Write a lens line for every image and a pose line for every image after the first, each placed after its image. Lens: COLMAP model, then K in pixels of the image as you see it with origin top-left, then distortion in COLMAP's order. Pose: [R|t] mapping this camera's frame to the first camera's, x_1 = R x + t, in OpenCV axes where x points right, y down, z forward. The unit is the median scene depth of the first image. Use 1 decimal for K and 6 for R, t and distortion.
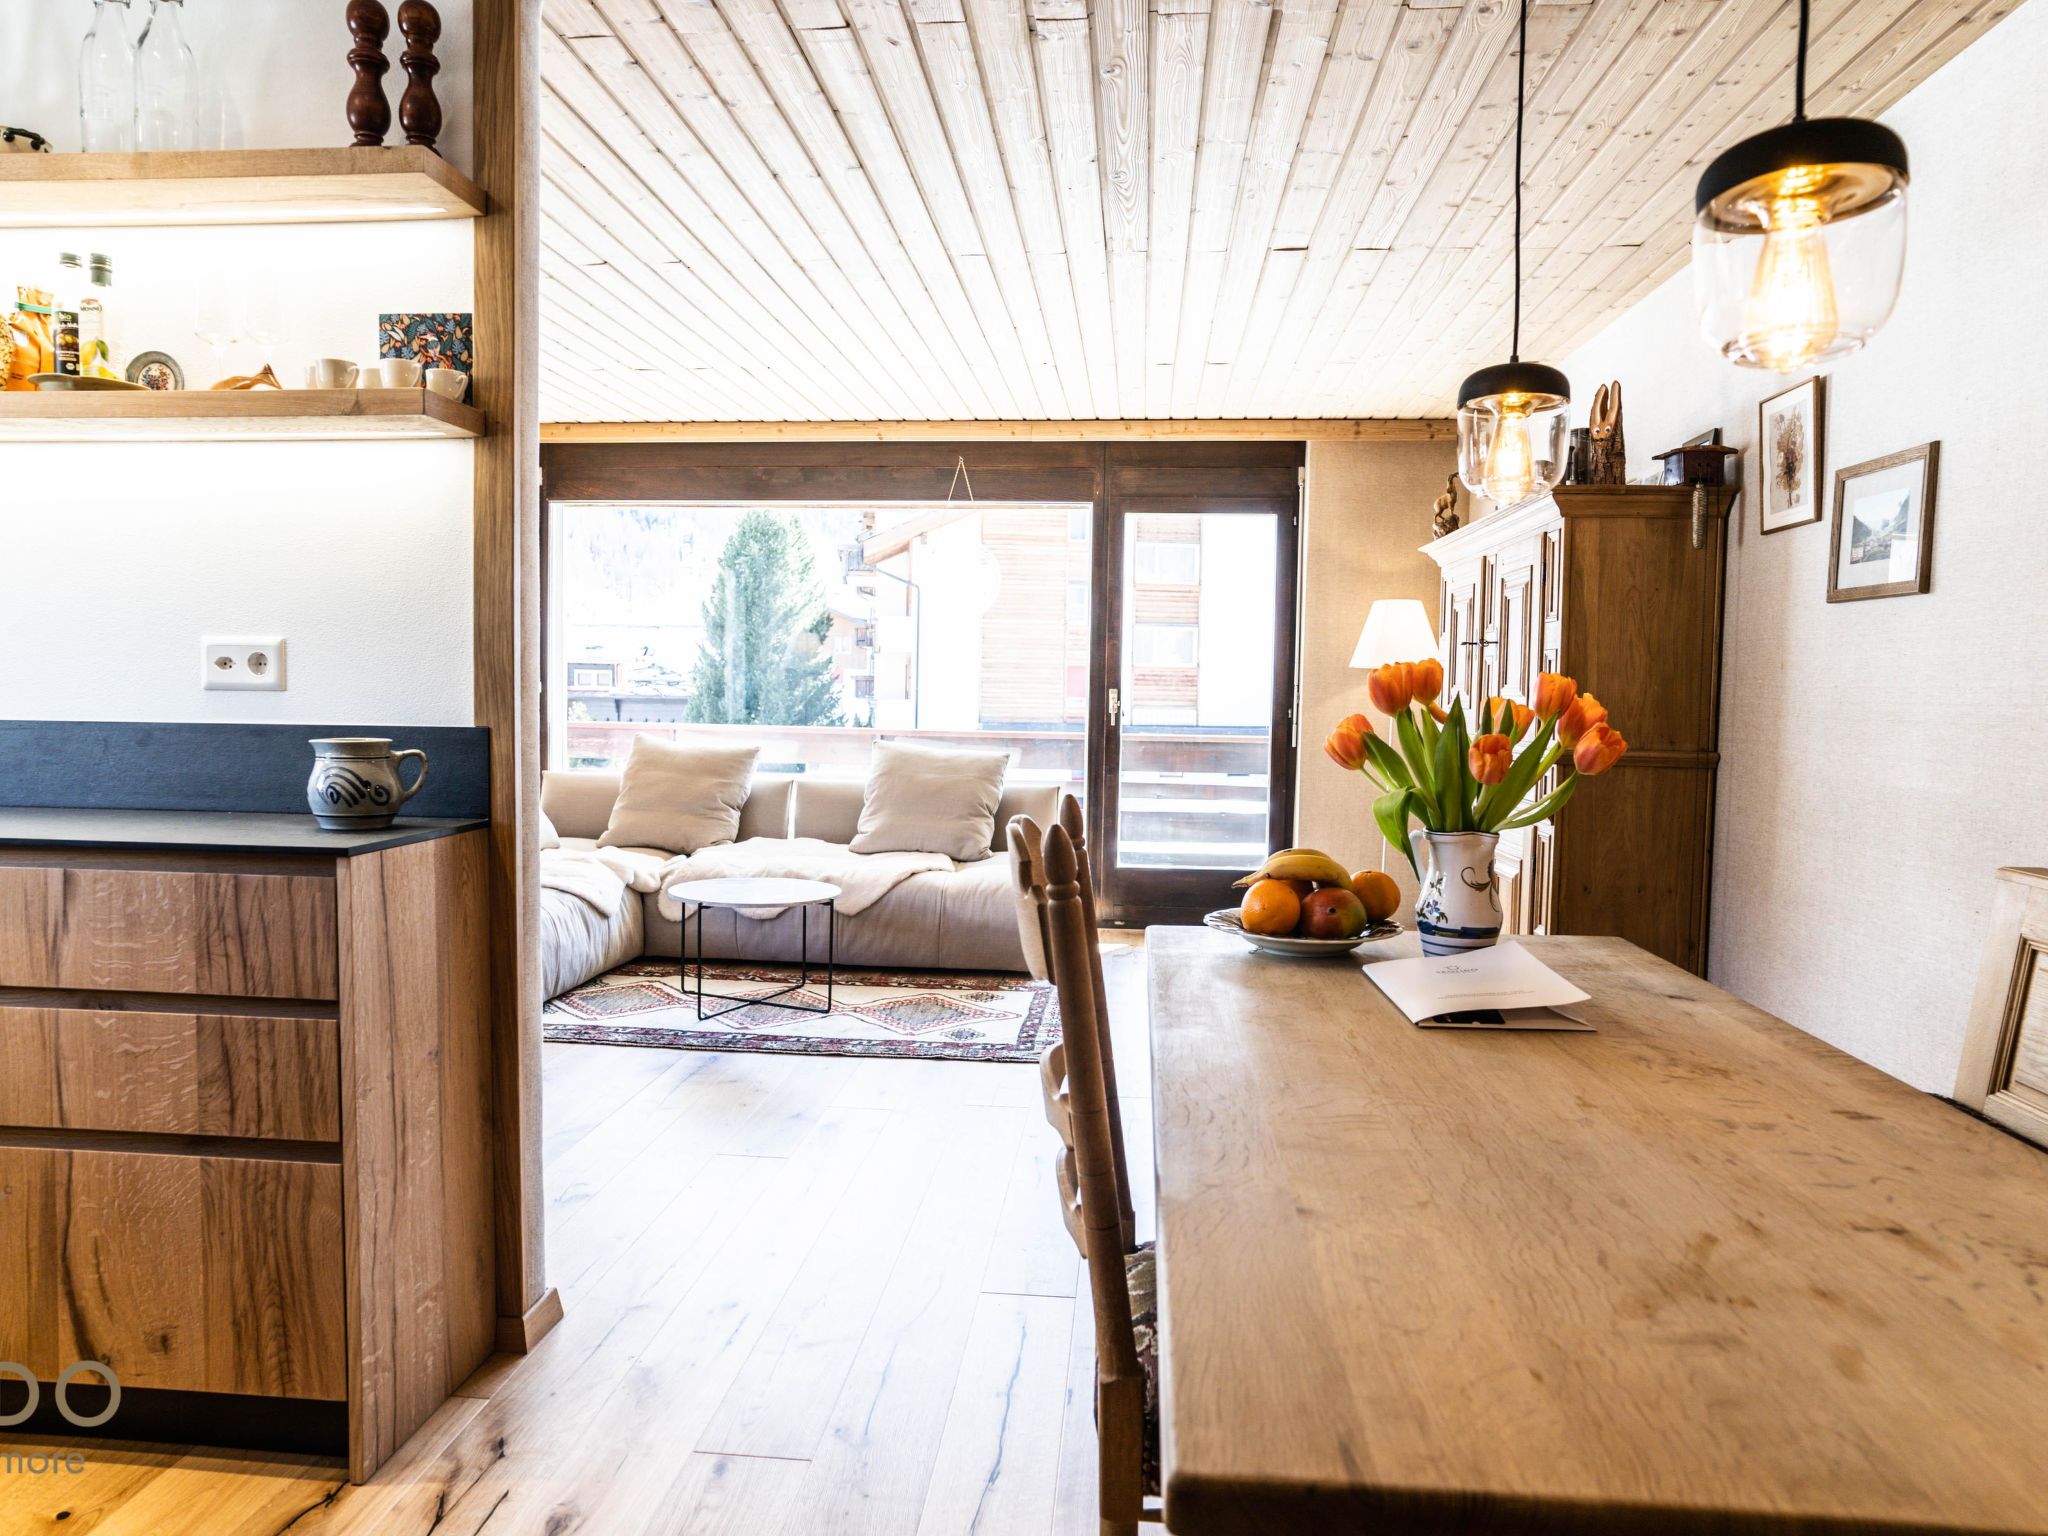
lens RADIAL K [[1327.0, 0, 1017.6], [0, 1327.0, 768.2], [0, 0, 1]] dist [-0.074347, 0.058932]
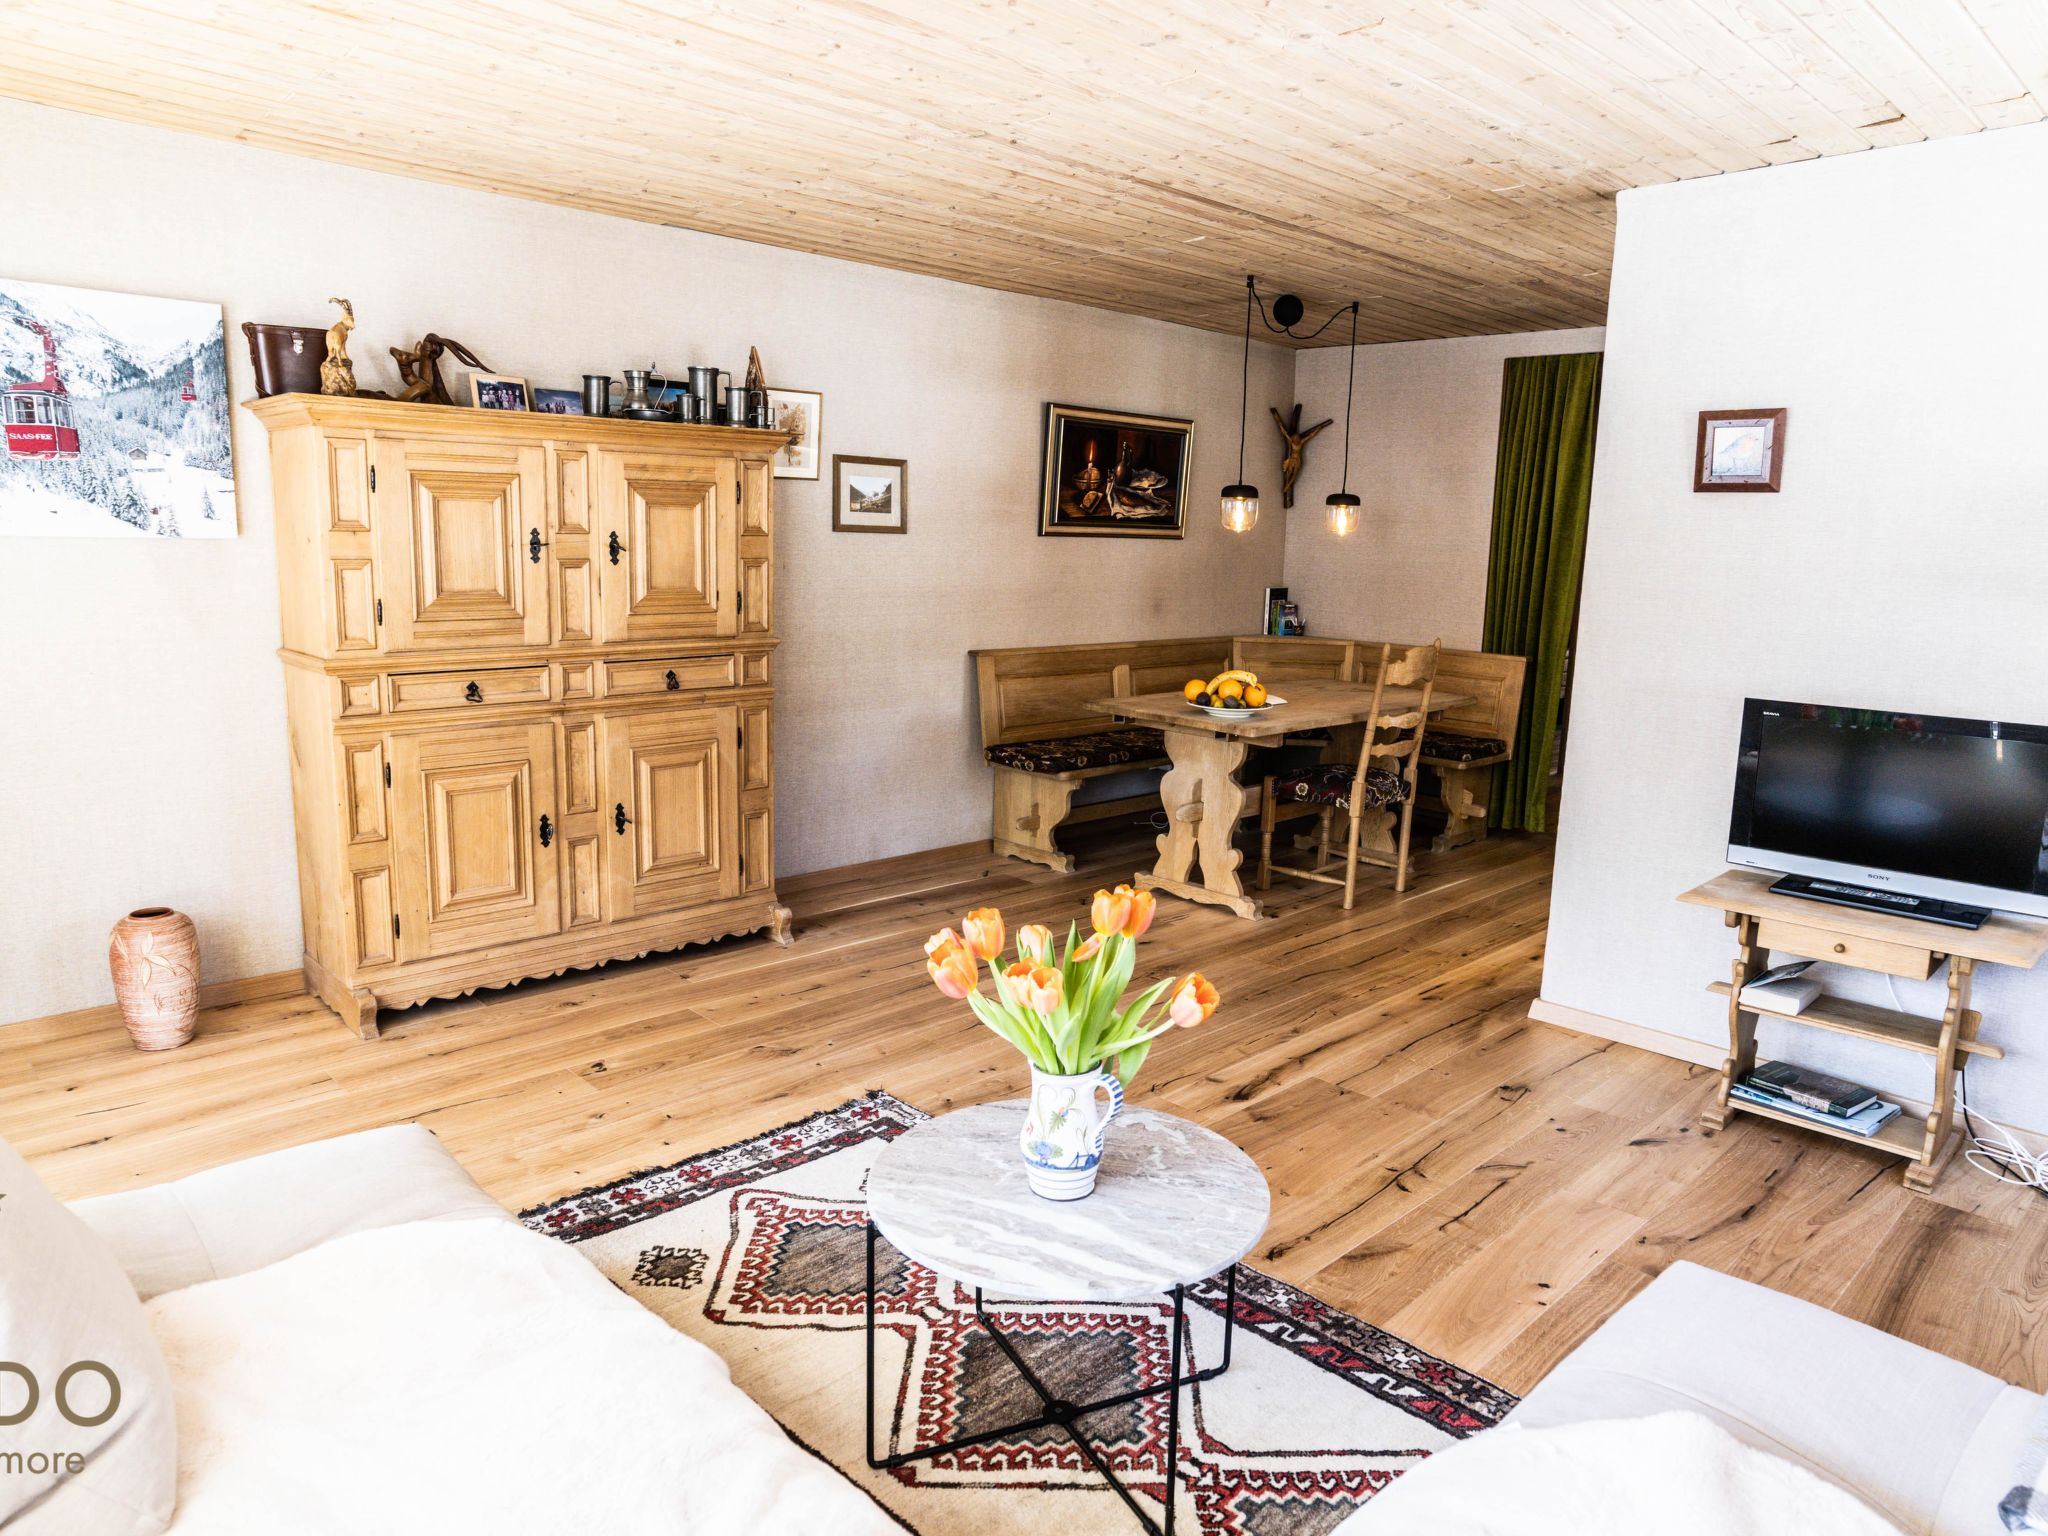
lens RADIAL K [[1327.0, 0, 1017.6], [0, 1327.0, 768.2], [0, 0, 1]] dist [-0.074347, 0.058932]
pose [[-0.757034, -0.153663, 0.635048, -0.482919], [-0.001637, 0.972394, 0.233339, -0.152149], [-0.653373, 0.175606, -0.736387, 1.441035]]
